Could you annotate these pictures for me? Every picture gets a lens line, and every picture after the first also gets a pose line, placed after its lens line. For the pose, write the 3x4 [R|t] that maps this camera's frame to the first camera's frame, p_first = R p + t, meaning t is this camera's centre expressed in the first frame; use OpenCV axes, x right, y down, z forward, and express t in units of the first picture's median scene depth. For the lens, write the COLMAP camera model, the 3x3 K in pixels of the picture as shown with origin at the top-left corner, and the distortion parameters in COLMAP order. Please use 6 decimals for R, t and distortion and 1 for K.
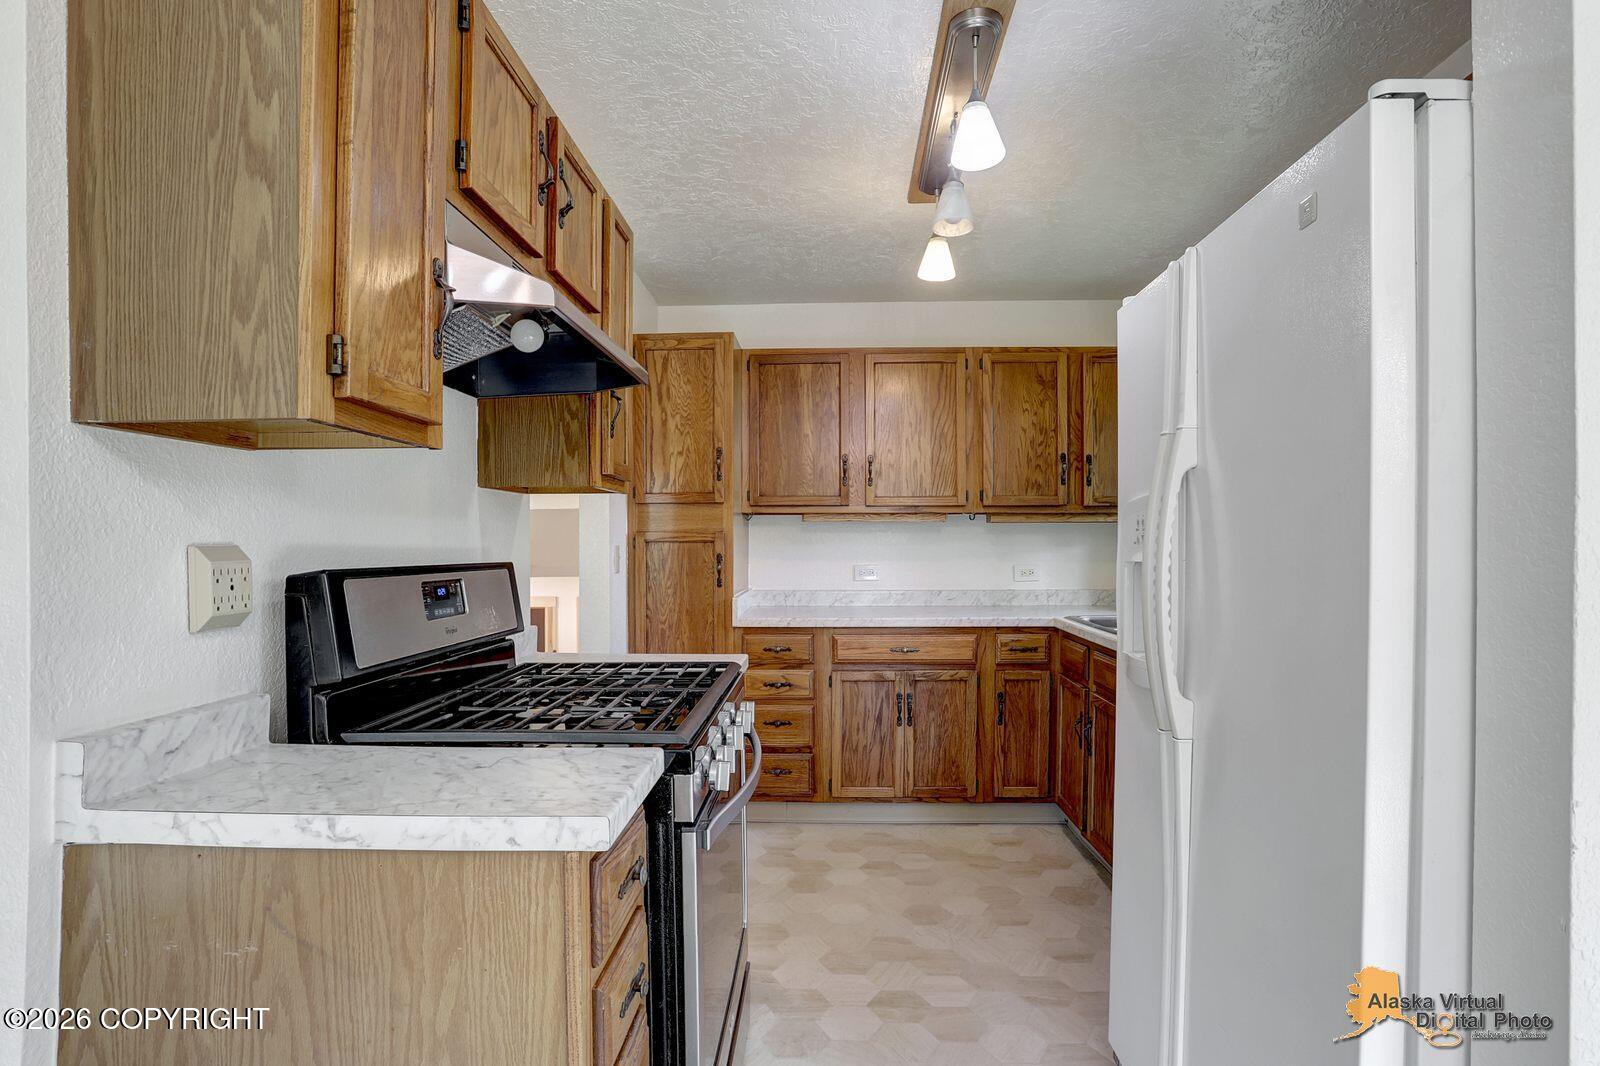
lens RADIAL K [[778.6, 0, 796.1], [0, 778.6, 539.5], [0, 0, 1]] dist [-0.037533, 0.000107]
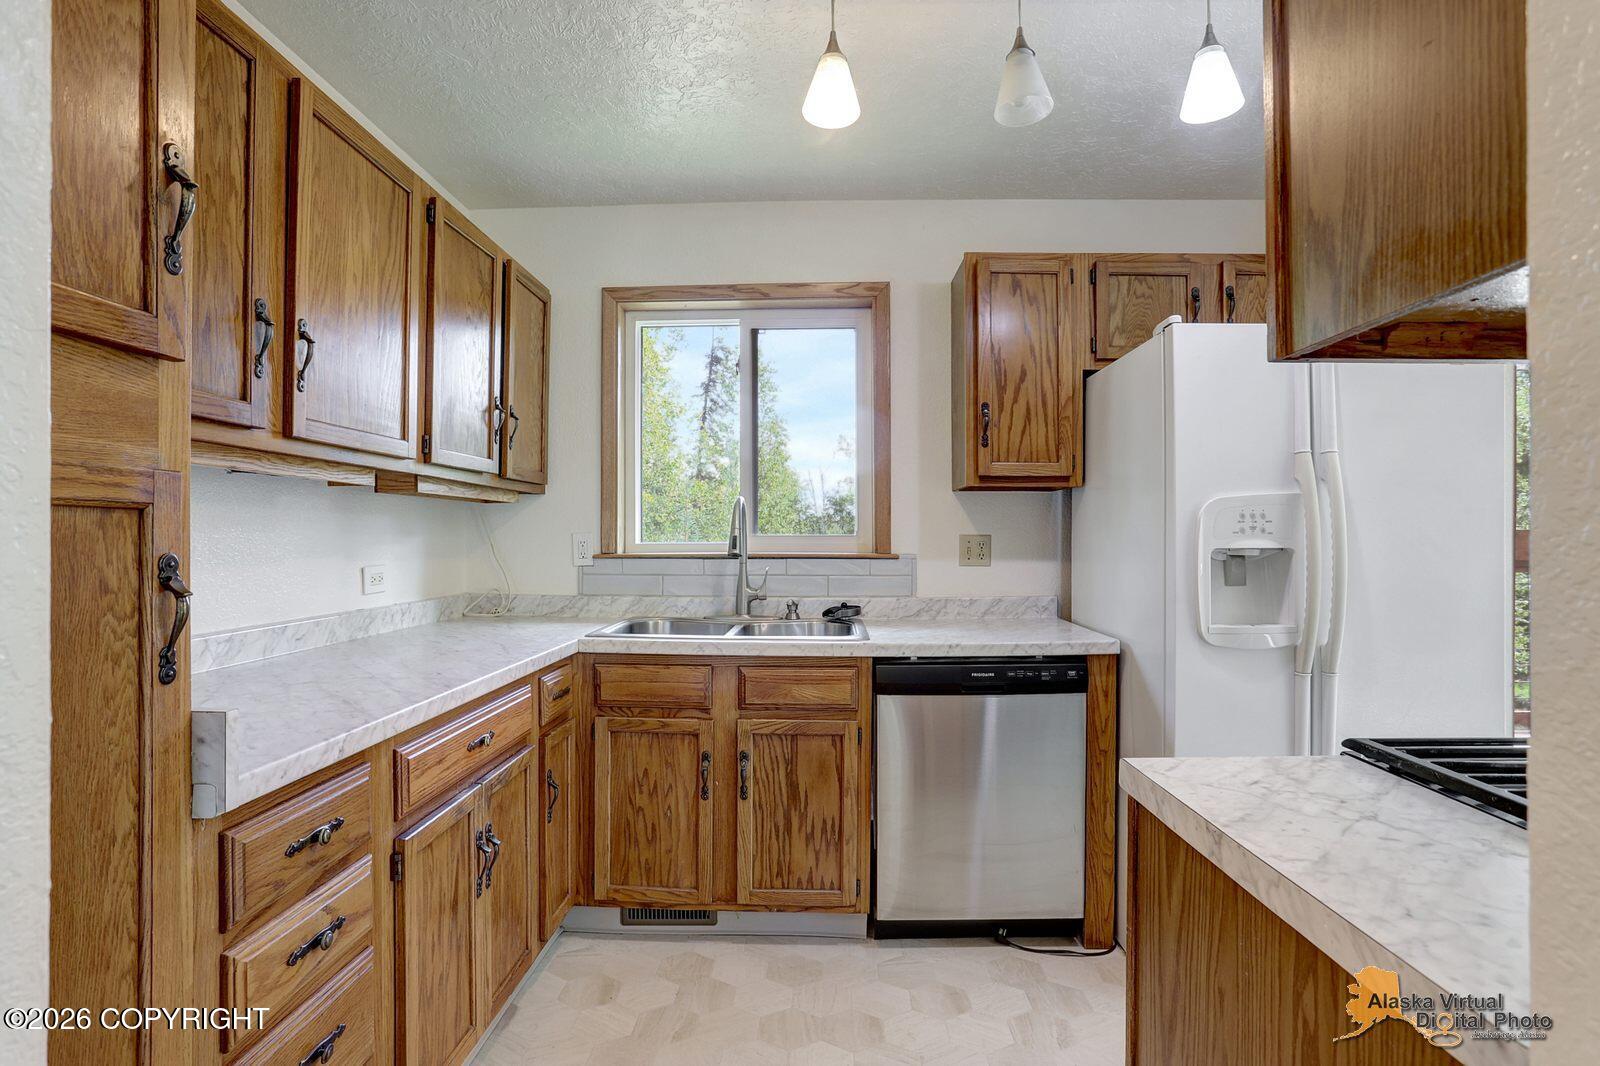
lens RADIAL K [[778.6, 0, 794.1], [0, 778.6, 535.1], [0, 0, 1]] dist [-0.037533, 0.000107]
pose [[0.018289, 0.003203, 0.999828, -0.350031], [-0.003275, 0.999990, -0.003144, 0.011353], [-0.999827, -0.003217, 0.018299, 0.786789]]
